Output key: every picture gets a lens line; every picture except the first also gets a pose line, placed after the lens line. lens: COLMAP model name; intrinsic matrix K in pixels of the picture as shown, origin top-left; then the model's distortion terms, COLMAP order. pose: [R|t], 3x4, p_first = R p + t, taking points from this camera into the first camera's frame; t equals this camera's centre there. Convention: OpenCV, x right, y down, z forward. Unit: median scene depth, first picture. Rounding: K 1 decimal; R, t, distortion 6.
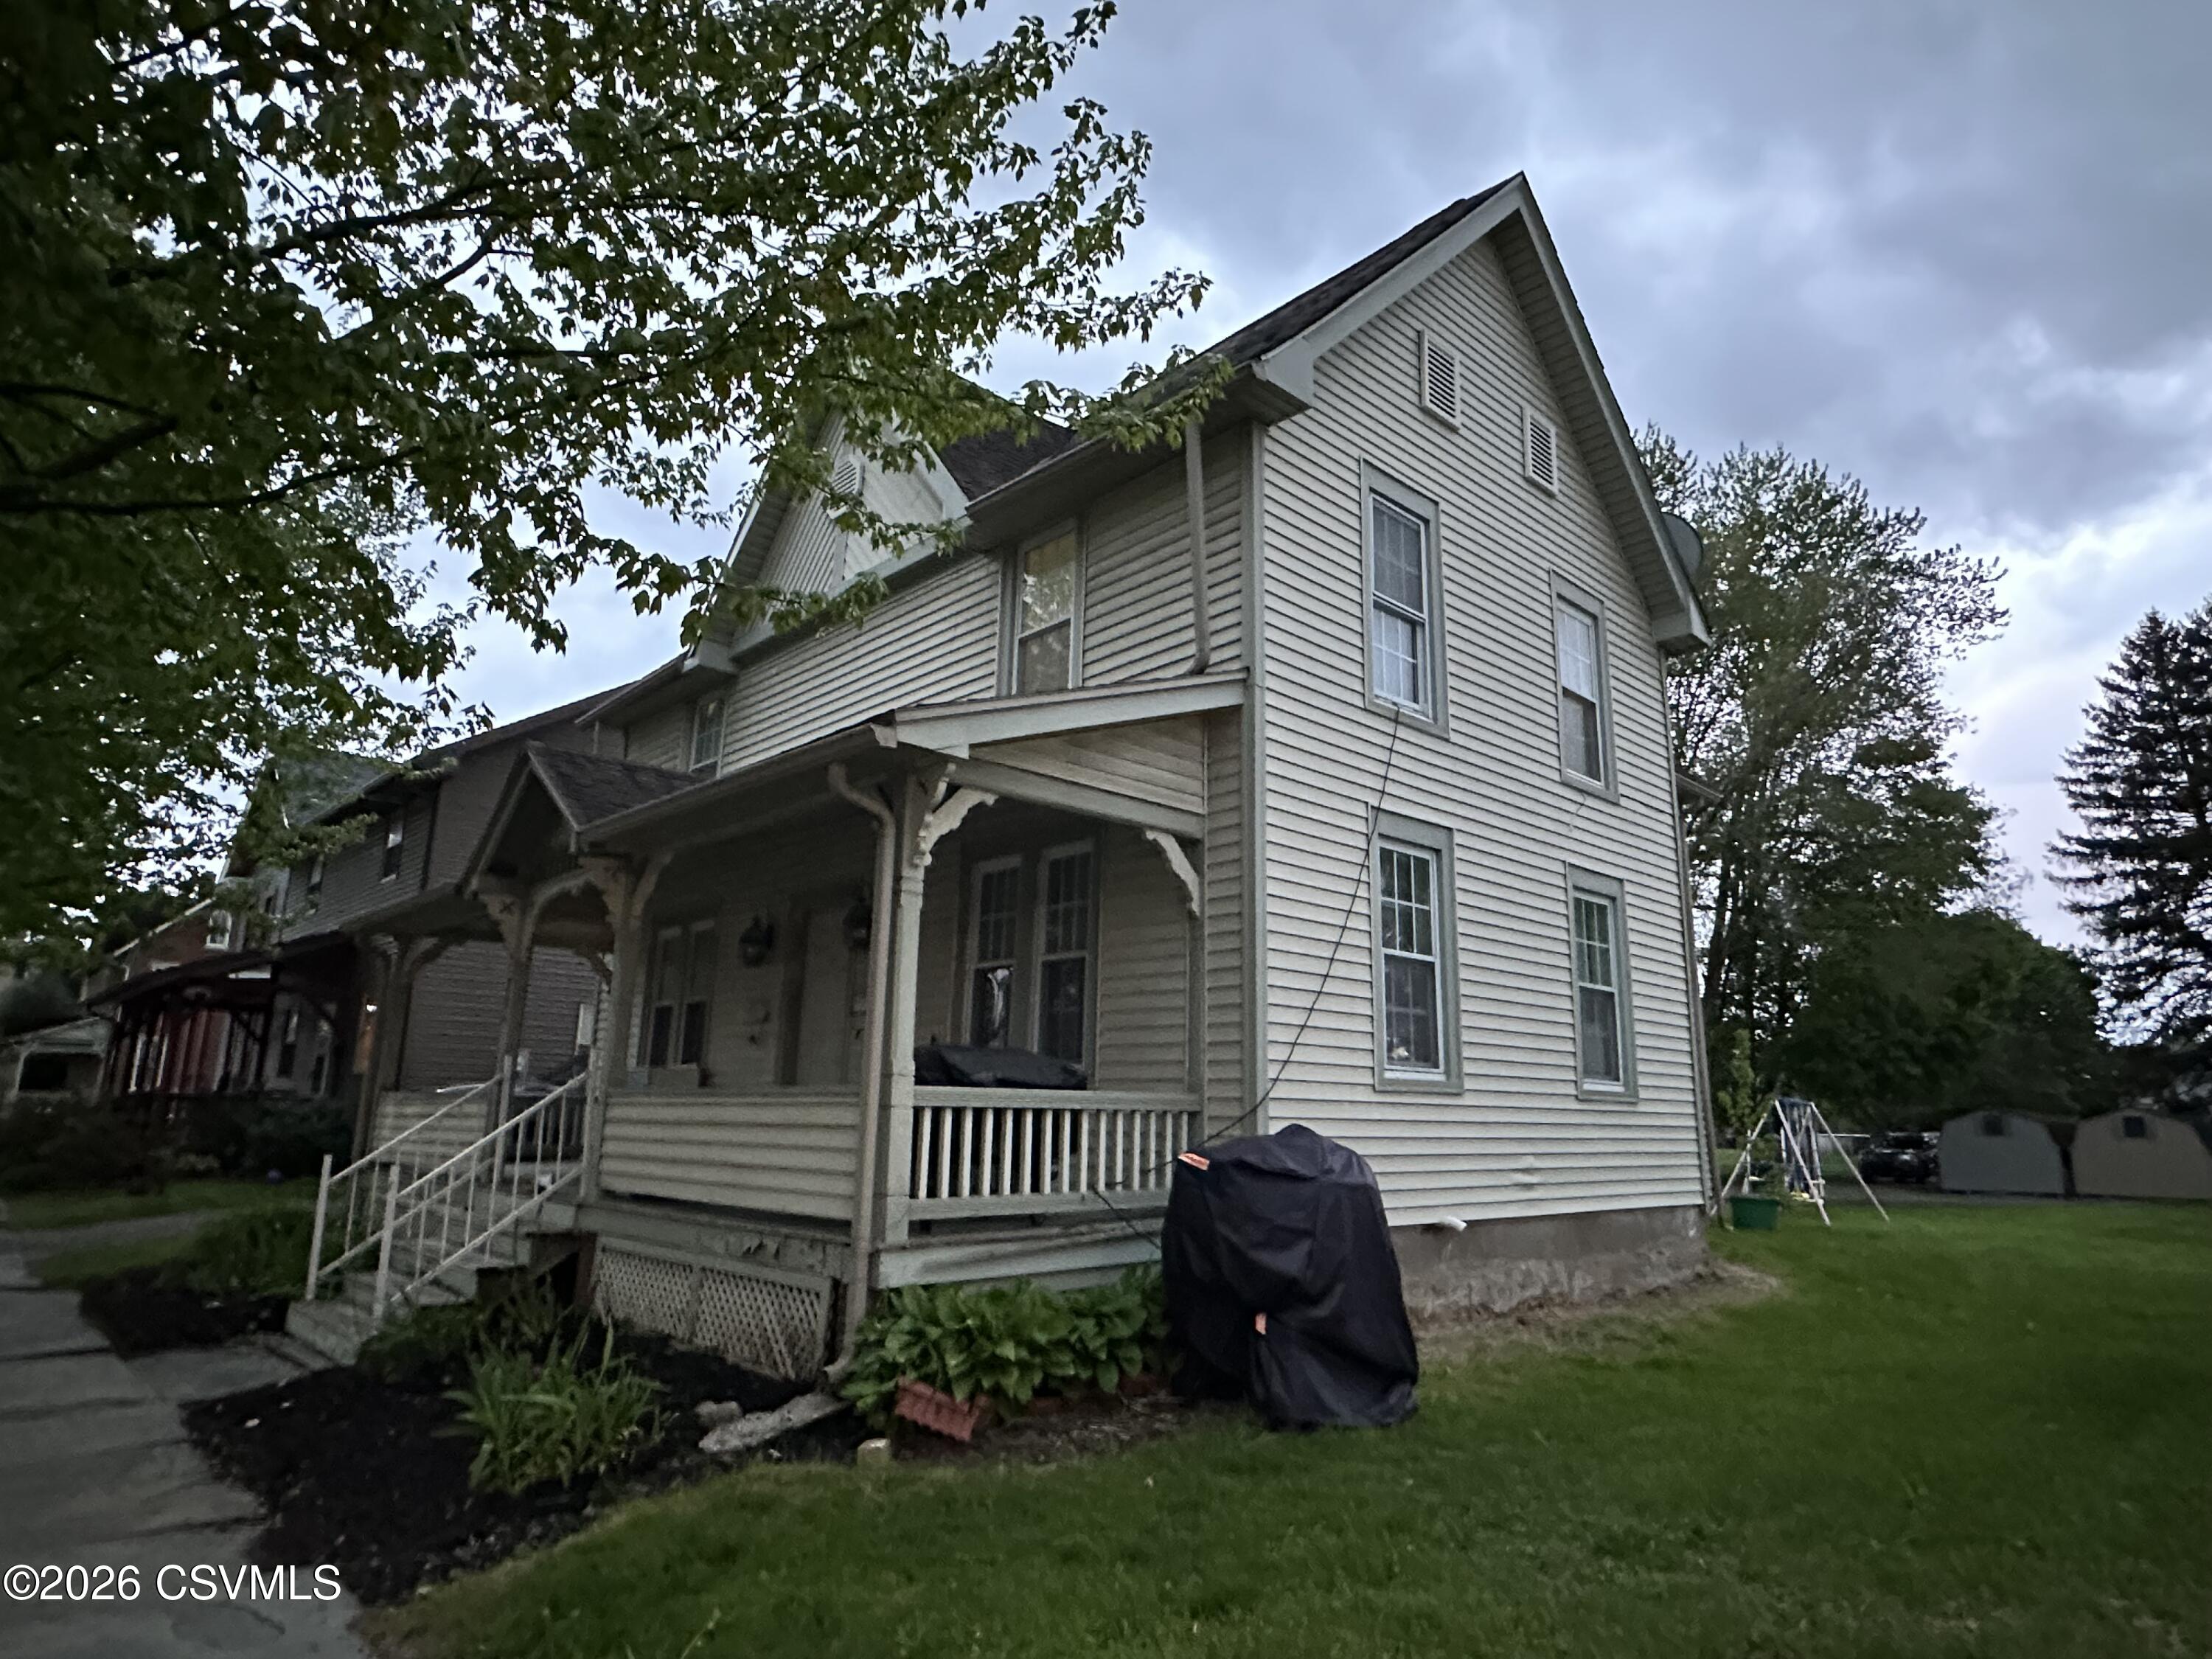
lens RADIAL K [[1299.3, 0, 1106.0], [0, 1299.3, 829.5], [0, 0, 1]] dist [0.001660, 0.000607]
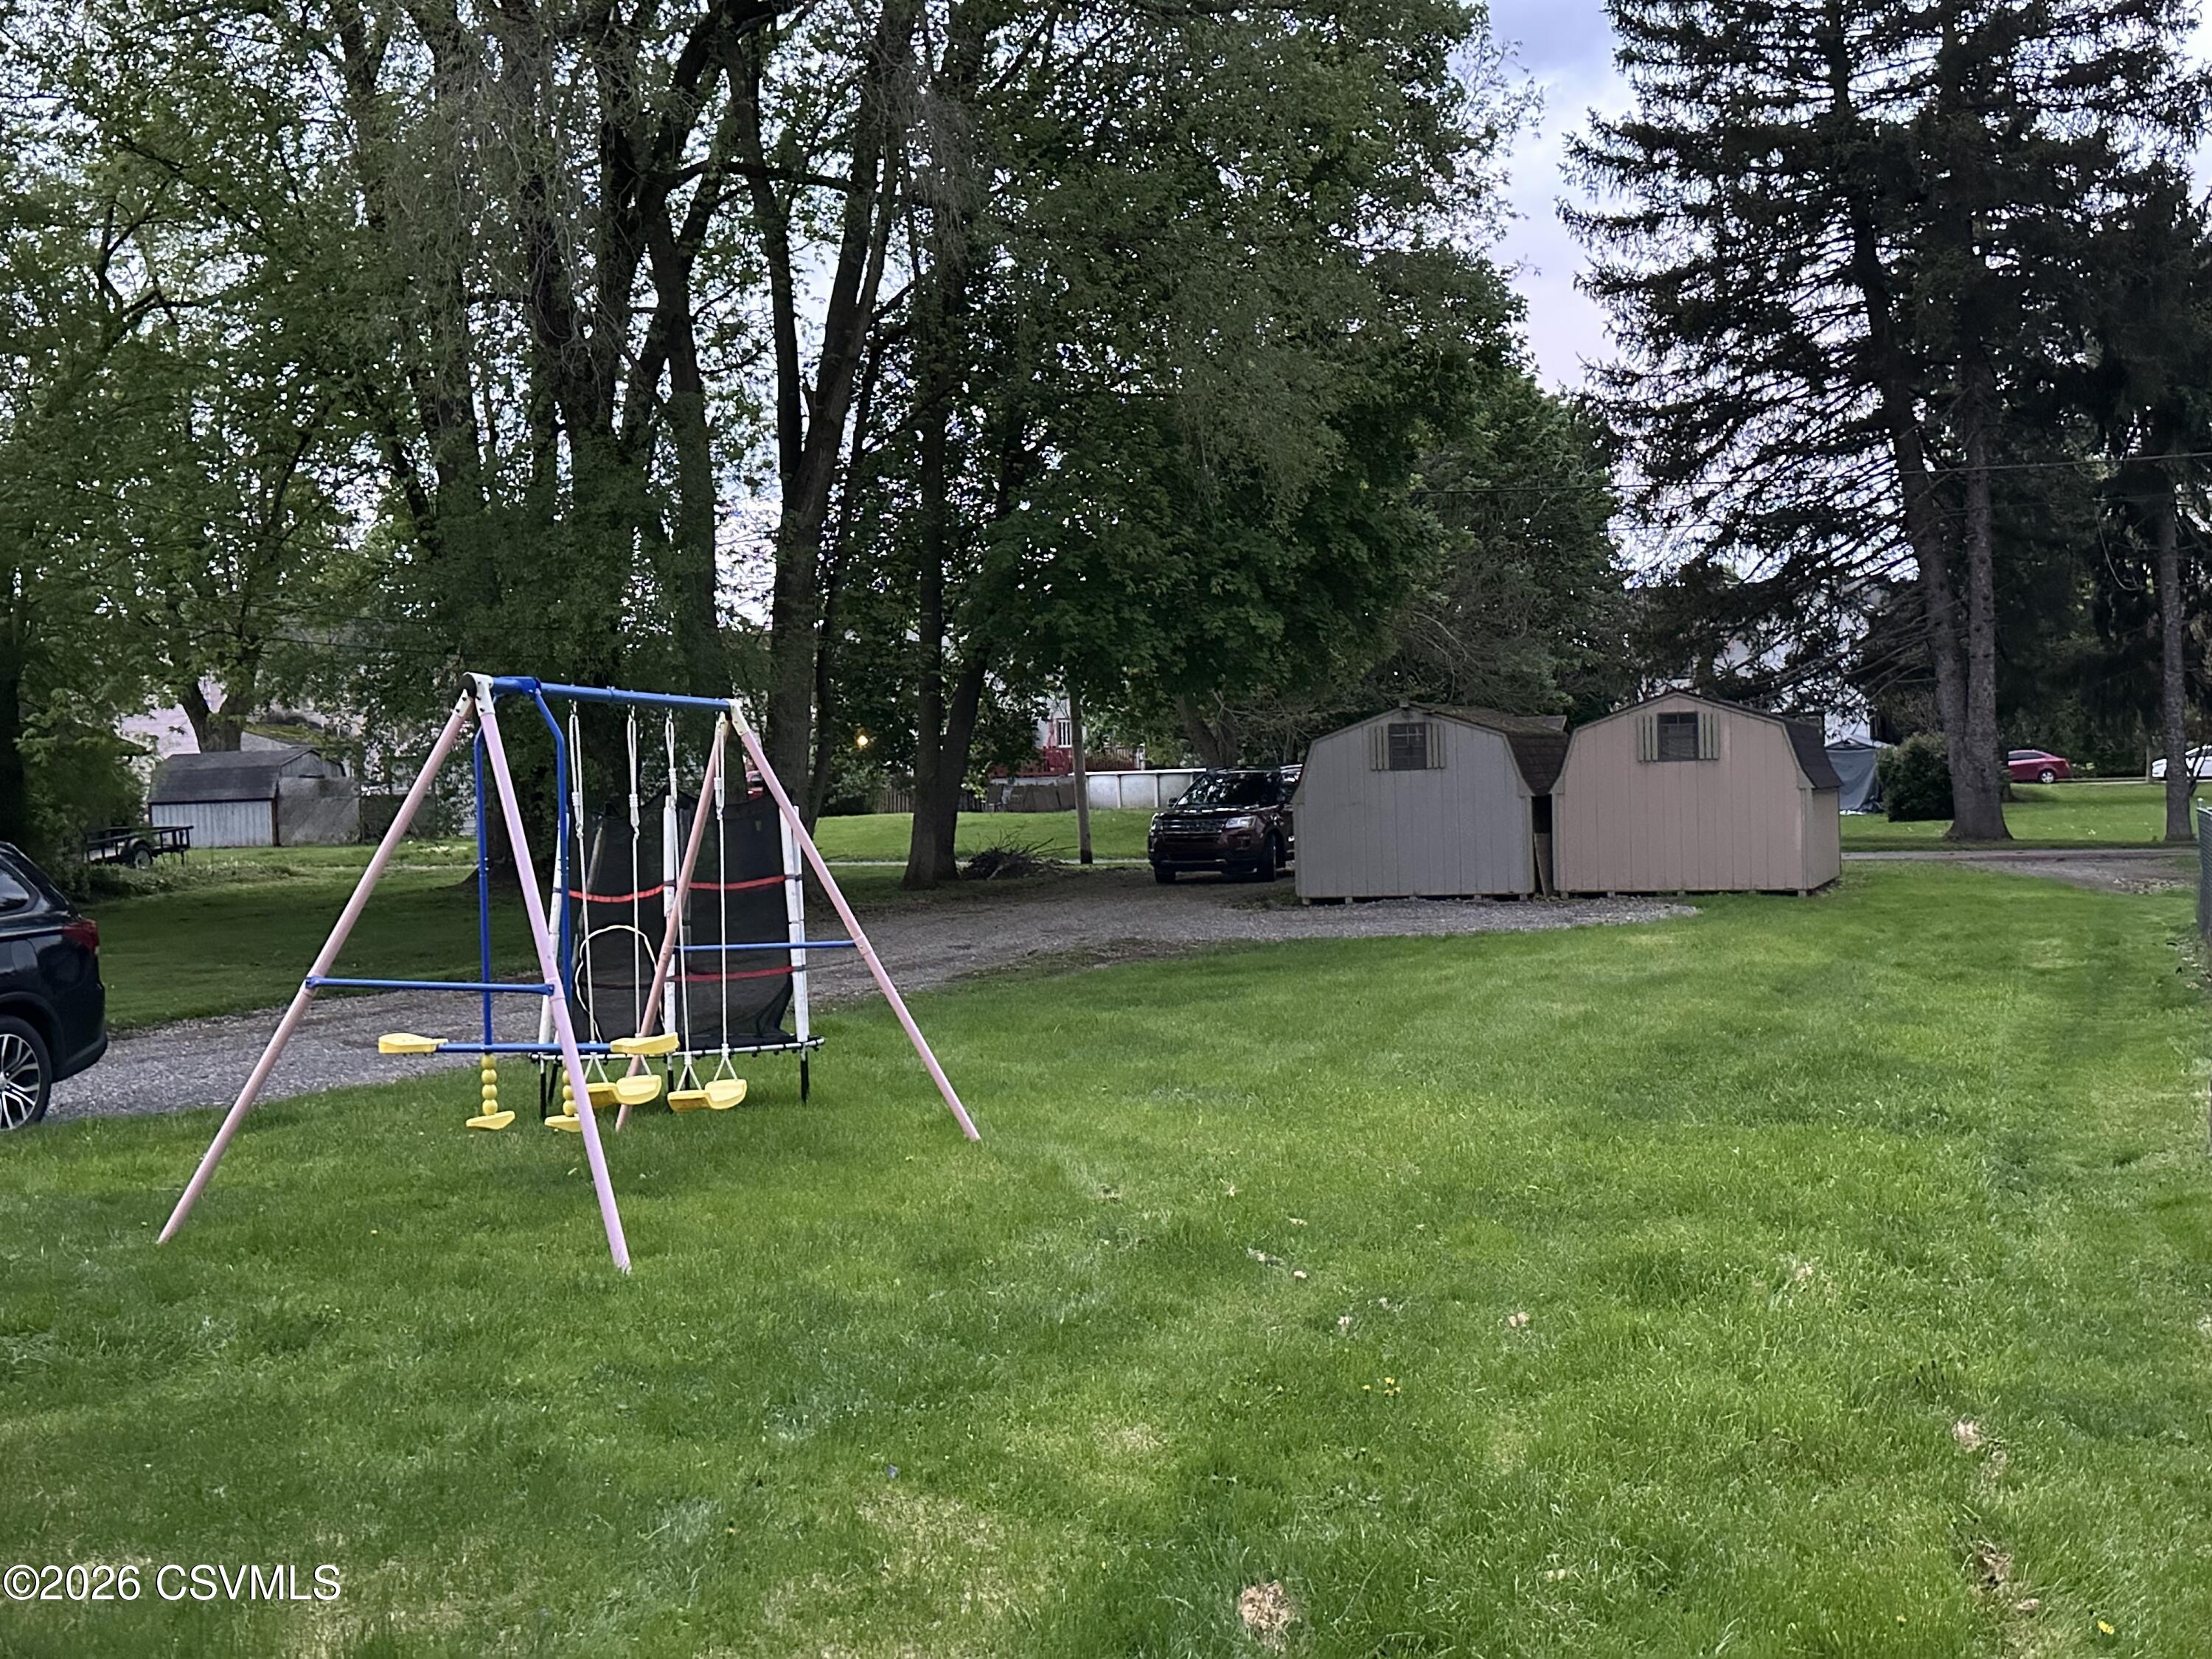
lens RADIAL K [[2583.1, 0, 1106.0], [0, 2583.1, 829.5], [0, 0, 1]] dist [0.078514, 0.002765]
pose [[0.895863, -0.055579, 0.440840, 0.159521], [-0.051455, 0.972494, 0.227172, 0.049130], [-0.441340, -0.226198, 0.868362, 0.220321]]
